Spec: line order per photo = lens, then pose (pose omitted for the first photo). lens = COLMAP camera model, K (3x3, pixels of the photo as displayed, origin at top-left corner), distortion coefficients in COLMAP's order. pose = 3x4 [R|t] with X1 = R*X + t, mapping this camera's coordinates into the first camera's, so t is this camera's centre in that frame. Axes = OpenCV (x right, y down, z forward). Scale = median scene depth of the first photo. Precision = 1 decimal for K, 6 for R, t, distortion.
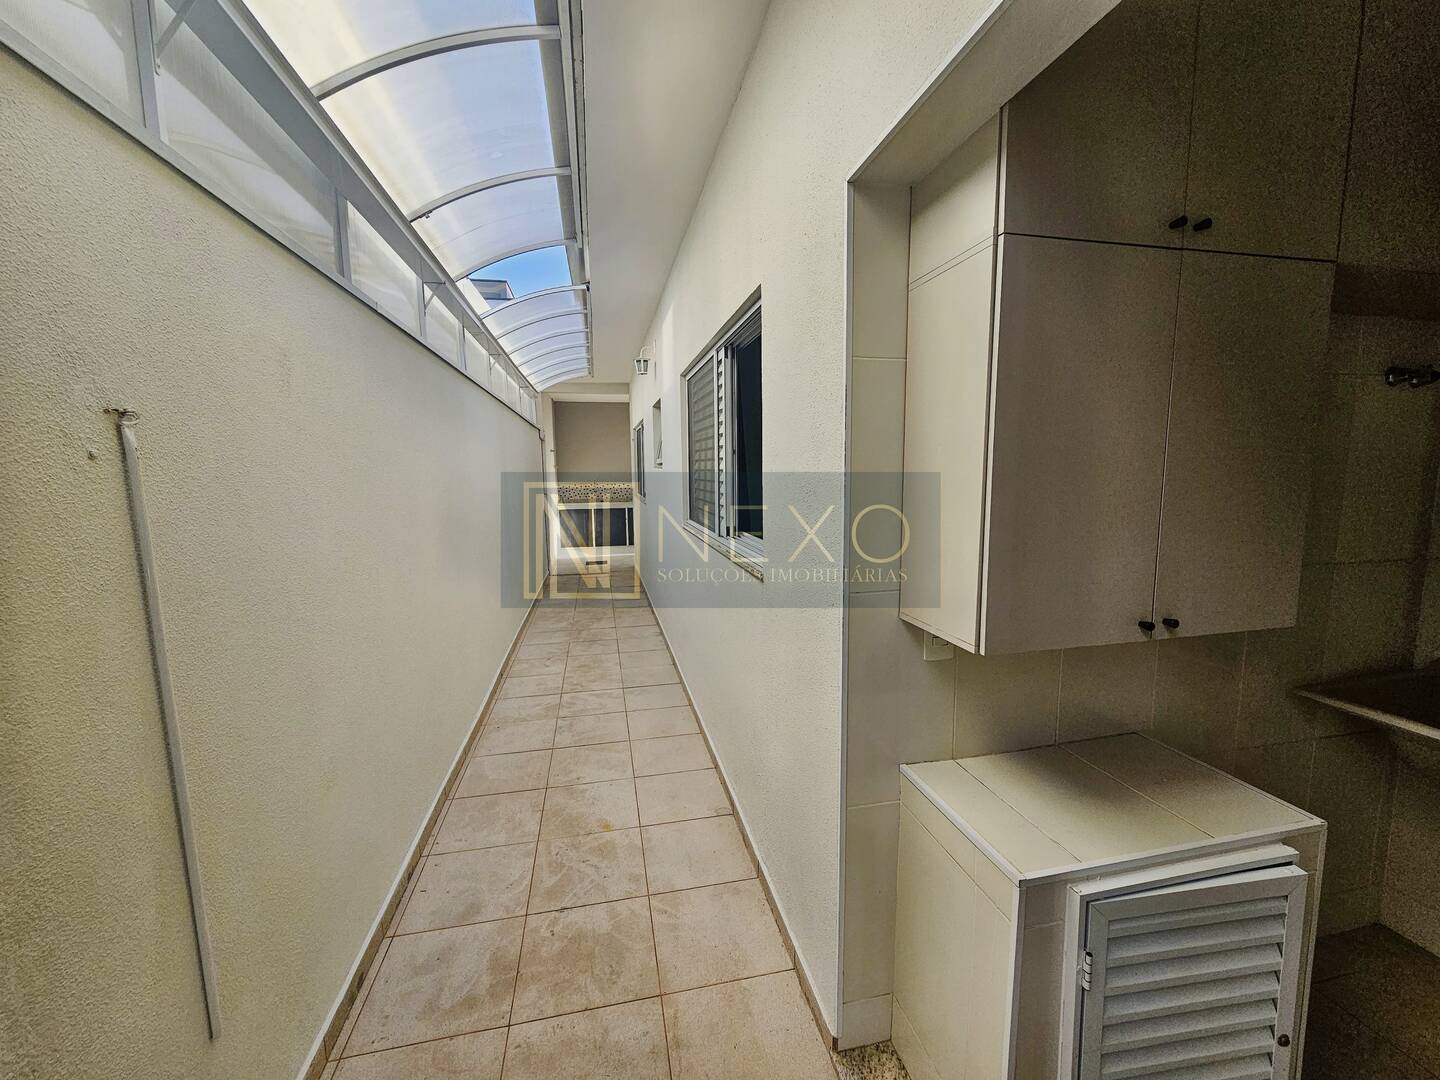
lens RADIAL K [[587.9, 0, 726.0], [0, 587.9, 543.2], [0, 0, 1]] dist [0.000254, 0.000414]
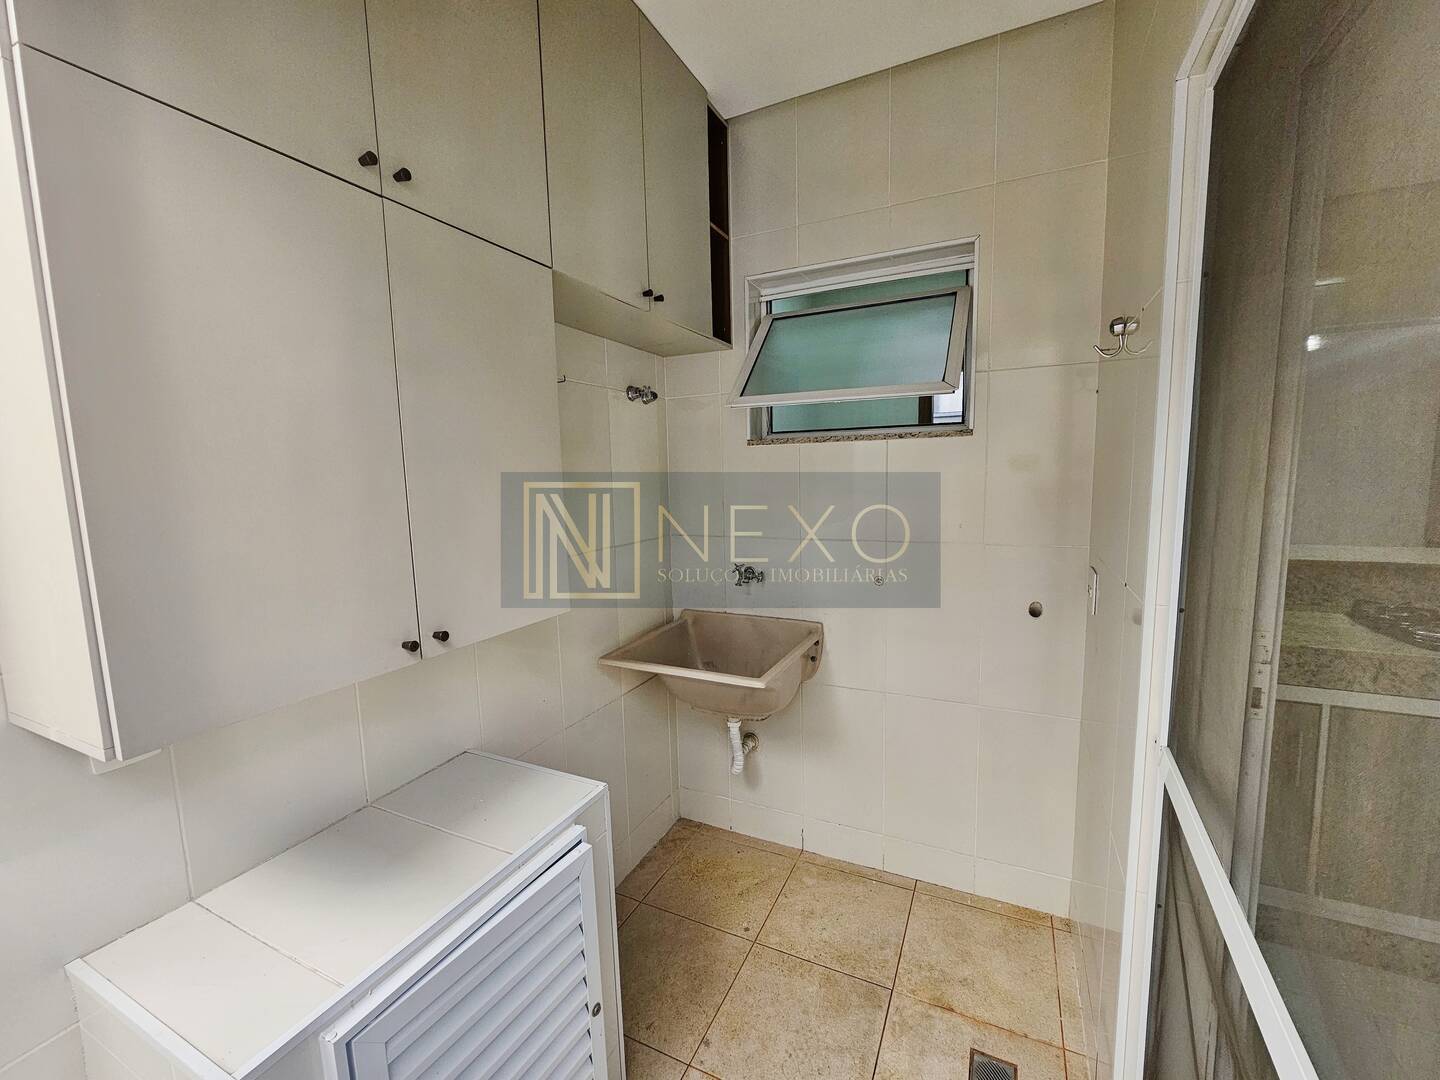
lens RADIAL K [[587.9, 0, 726.0], [0, 587.9, 543.2], [0, 0, 1]] dist [0.000254, 0.000414]
pose [[0.617642, -0.096555, 0.780510, 0.356039], [0.110323, 0.993259, 0.035571, 0.014720], [-0.778683, 0.064138, 0.624131, 0.120625]]
